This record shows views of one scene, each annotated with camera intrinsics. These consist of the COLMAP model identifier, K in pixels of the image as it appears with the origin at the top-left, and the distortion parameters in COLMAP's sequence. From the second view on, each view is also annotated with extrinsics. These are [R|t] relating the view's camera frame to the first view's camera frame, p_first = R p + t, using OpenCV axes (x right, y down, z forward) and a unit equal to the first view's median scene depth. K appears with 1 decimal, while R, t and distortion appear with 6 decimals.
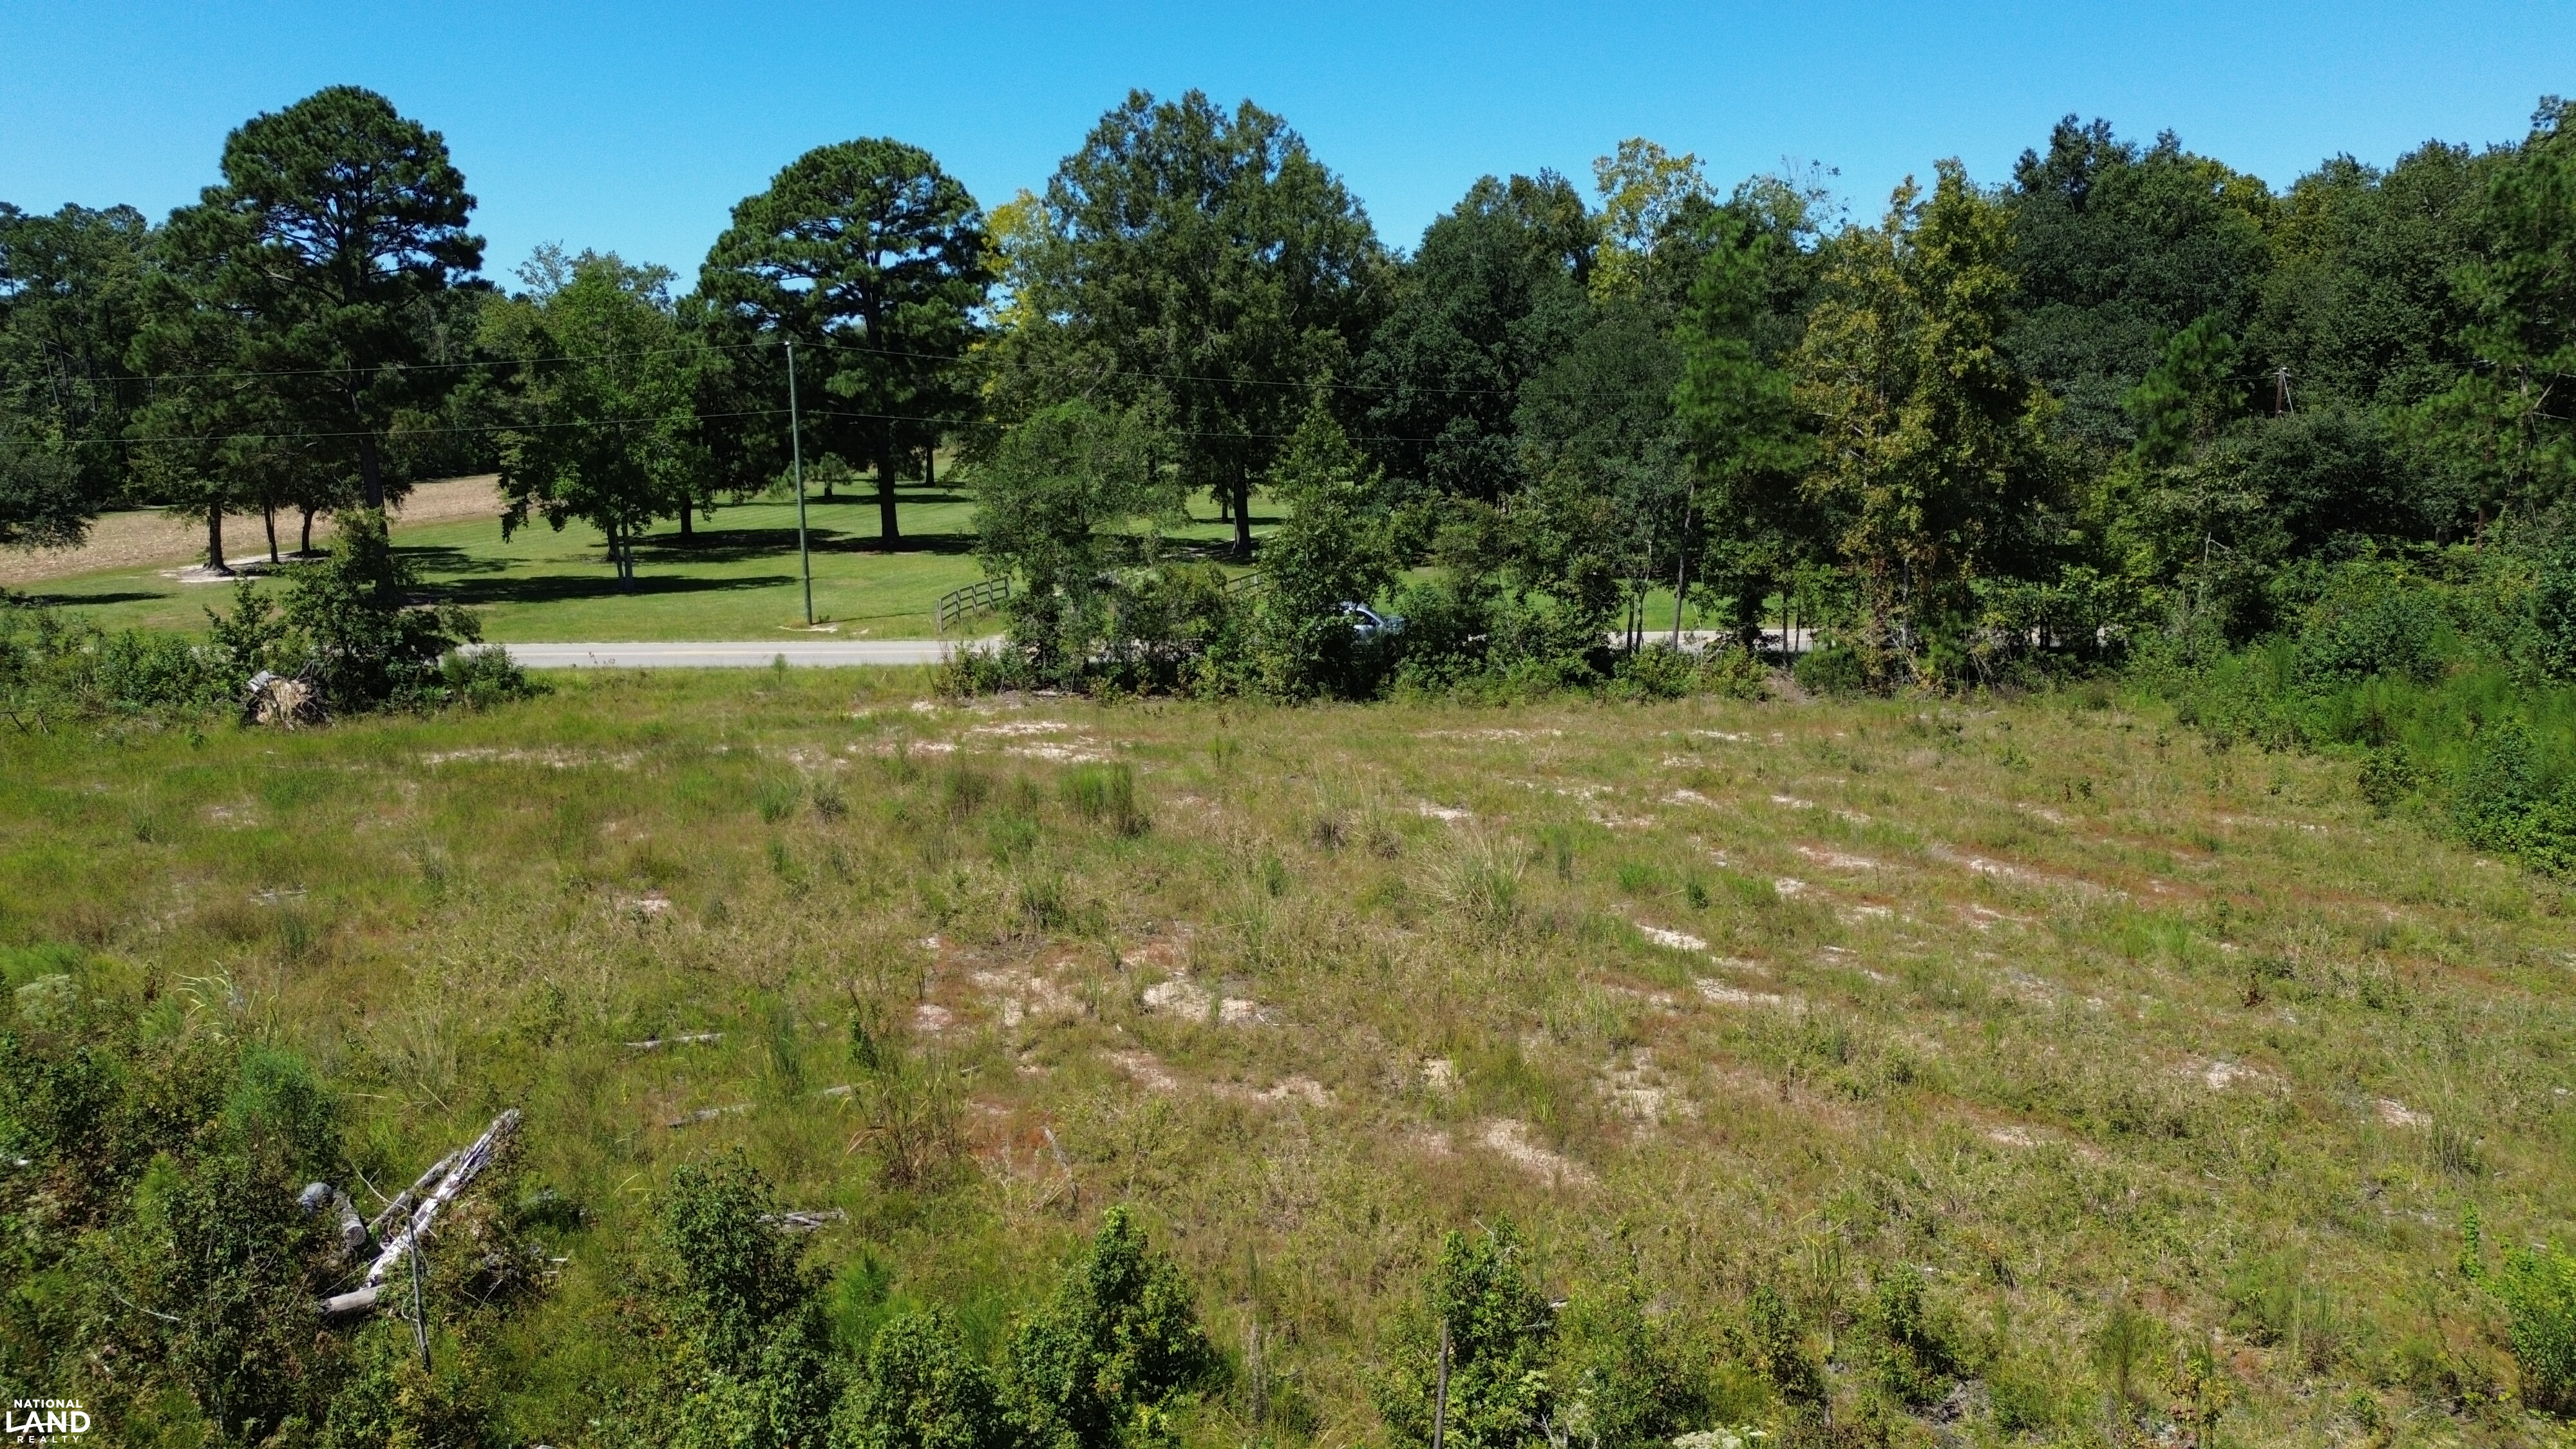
lens RADIAL K [[1876.1, 0, 1278.4], [0, 1876.1, 730.0], [0, 0, 1]] dist [0.053992, -0.041018]
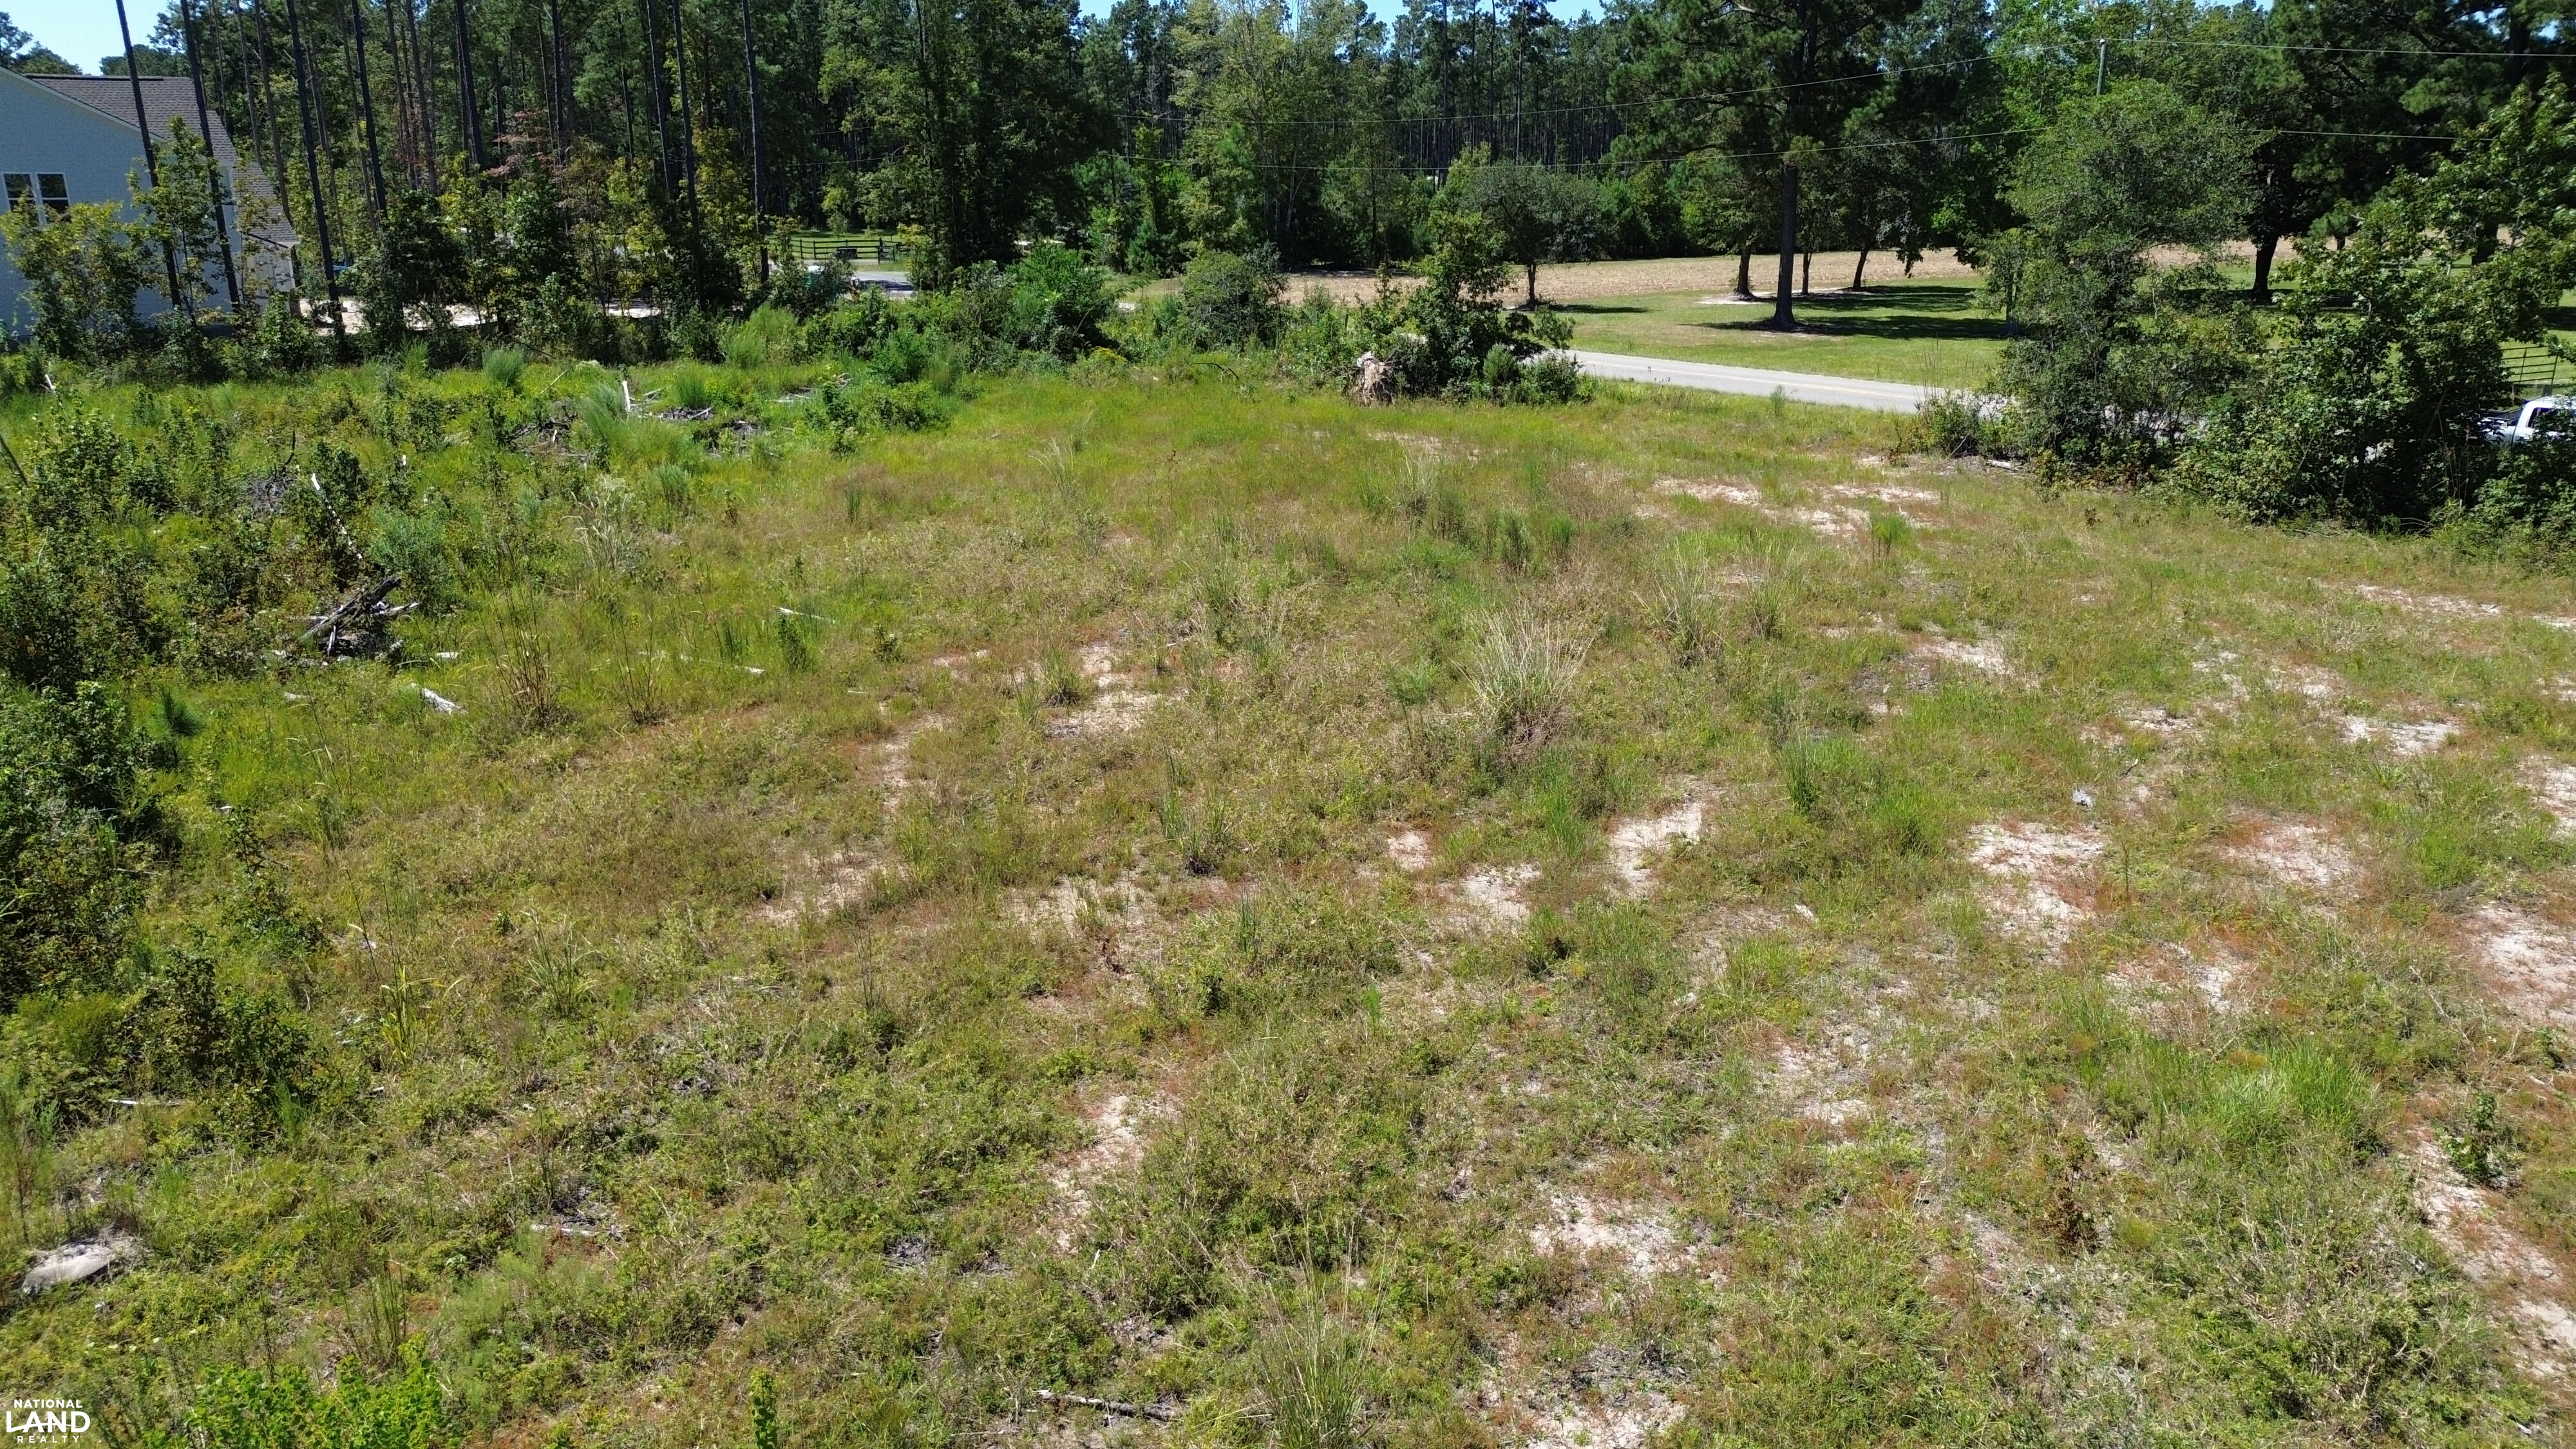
lens RADIAL K [[1876.1, 0, 1289.7], [0, 1876.1, 720.9], [0, 0, 1]] dist [0.053992, -0.041018]
pose [[0.514775, 0.240580, -0.822878, 0.311282], [-0.149102, 0.970316, 0.190411, -0.016152], [0.844260, 0.024674, 0.535365, 0.232039]]
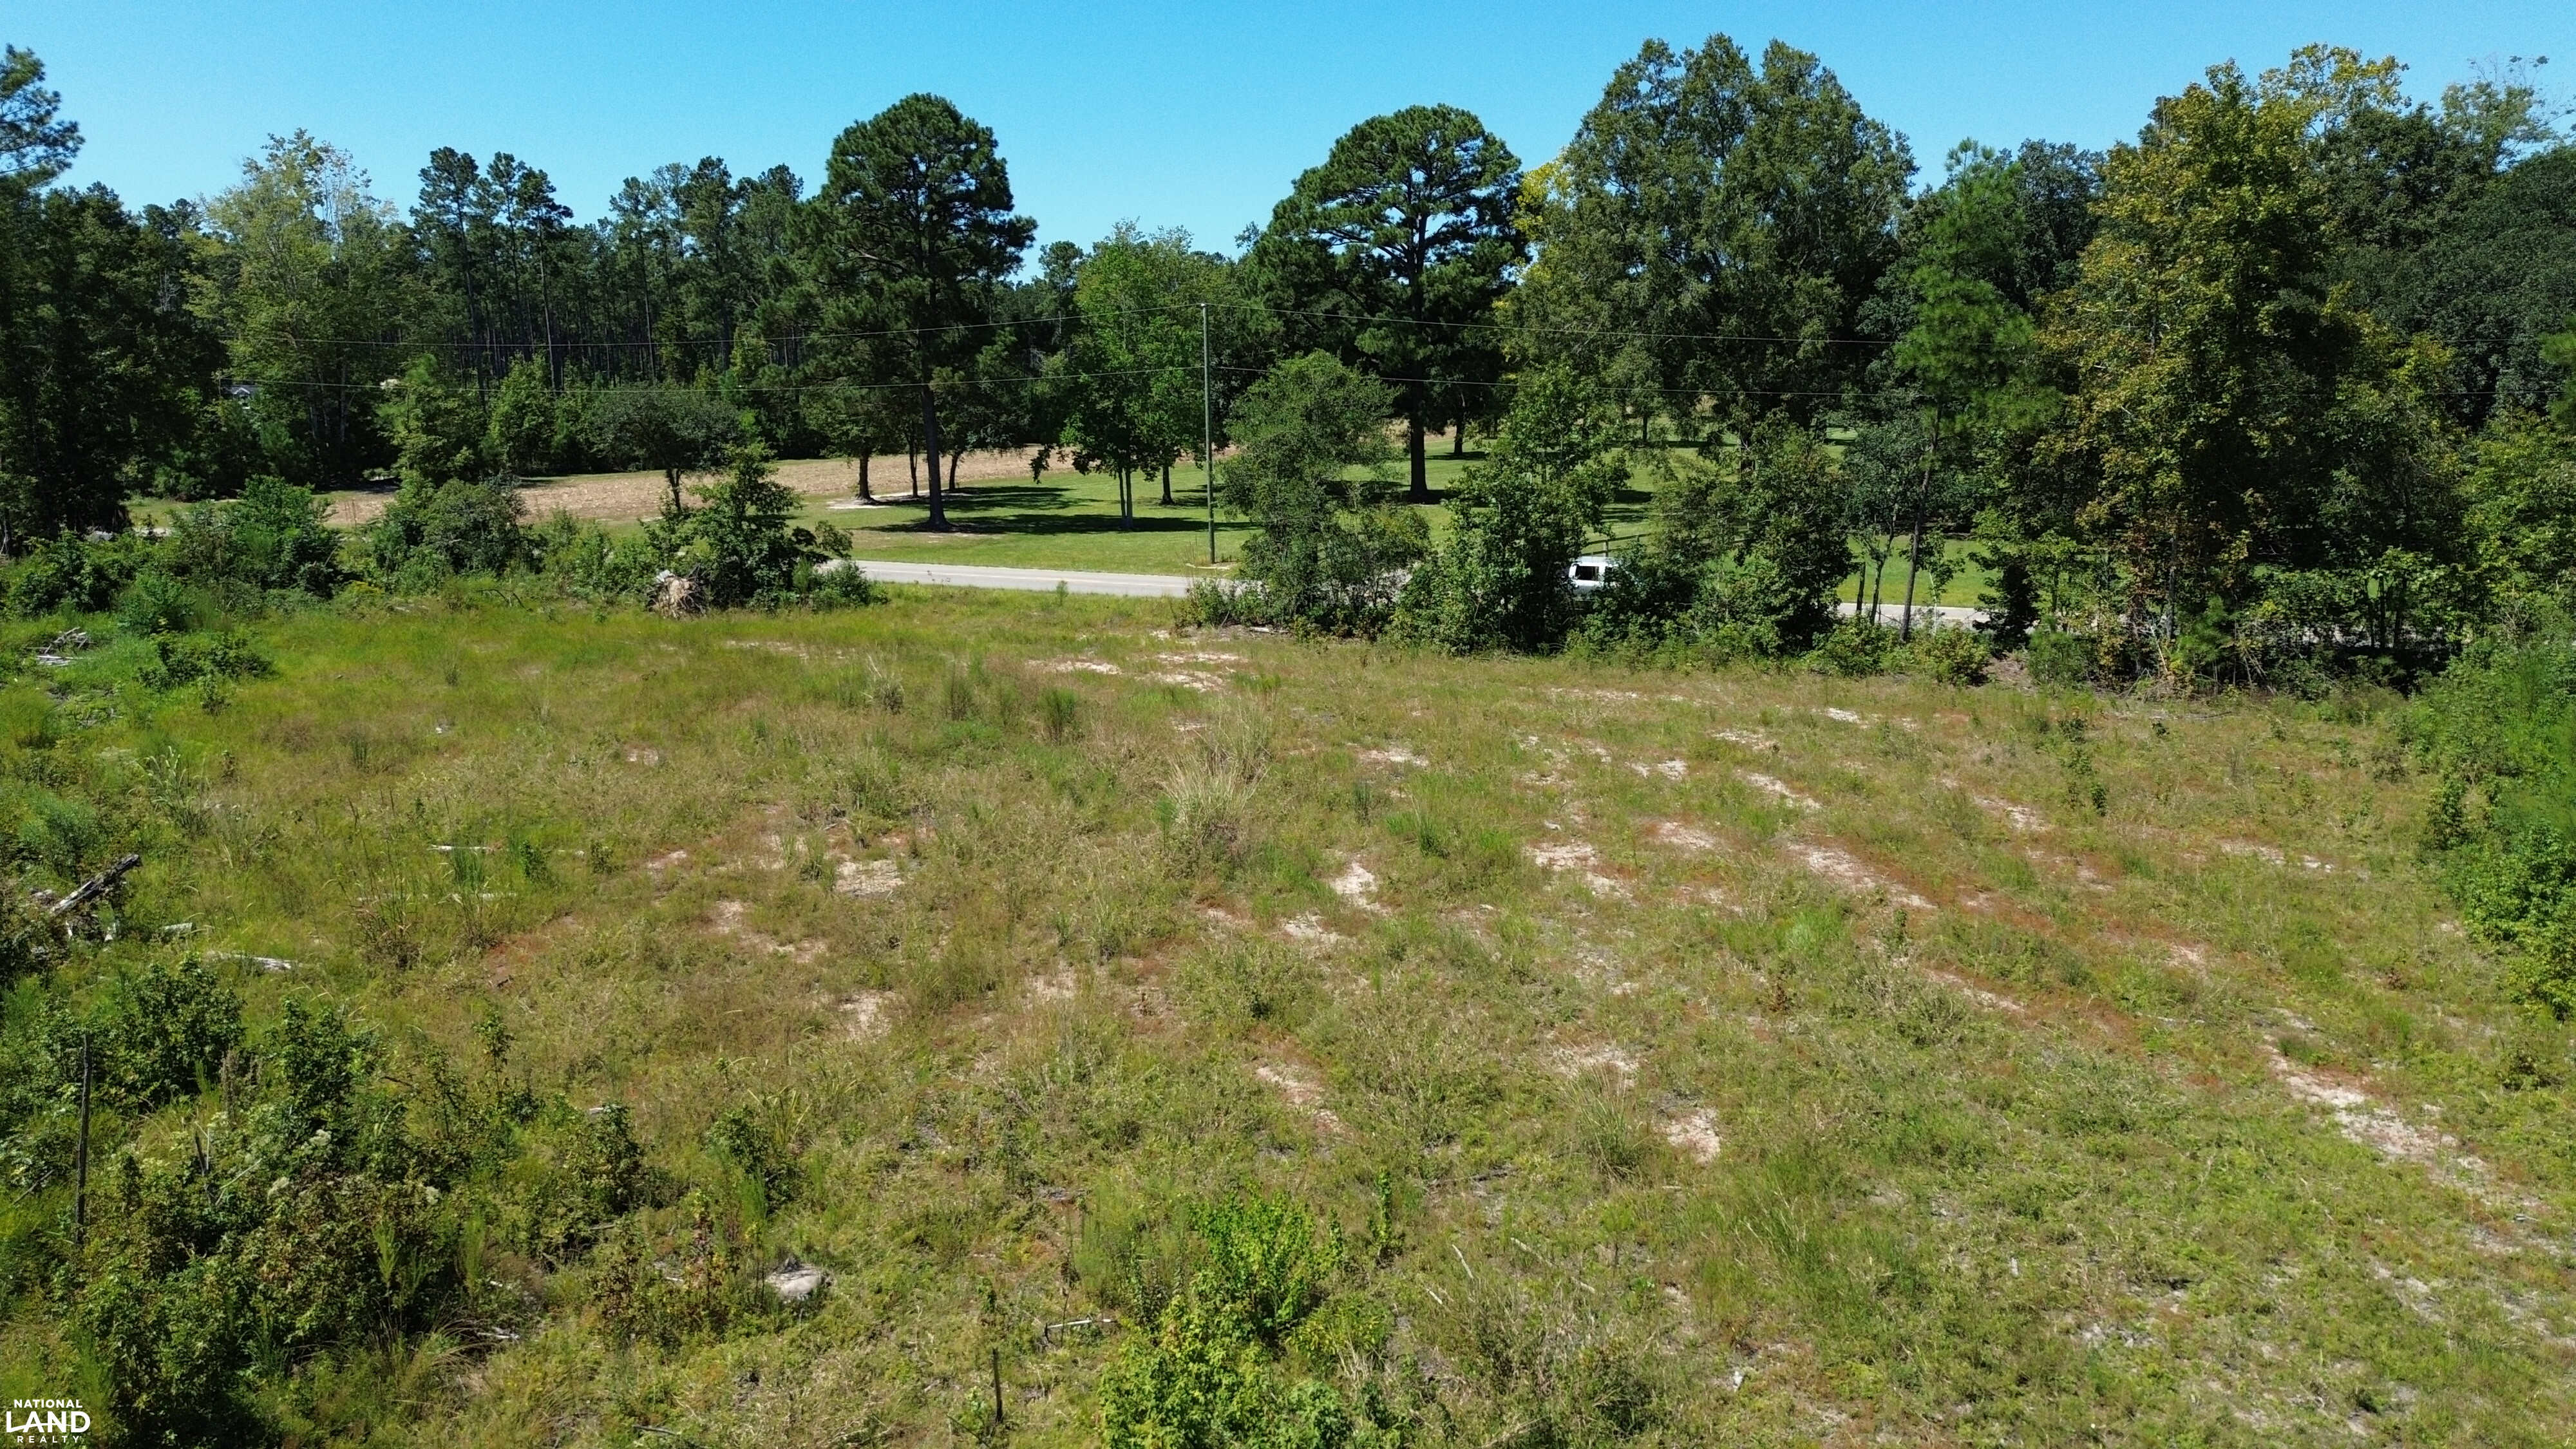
lens RADIAL K [[1876.1, 0, 1294.6], [0, 1876.1, 737.4], [0, 0, 1]] dist [0.053992, -0.041018]
pose [[0.895556, 0.085821, -0.436594, 0.272974], [-0.075818, 0.996306, 0.040323, -0.001854], [0.438441, -0.003010, 0.898755, 0.035810]]
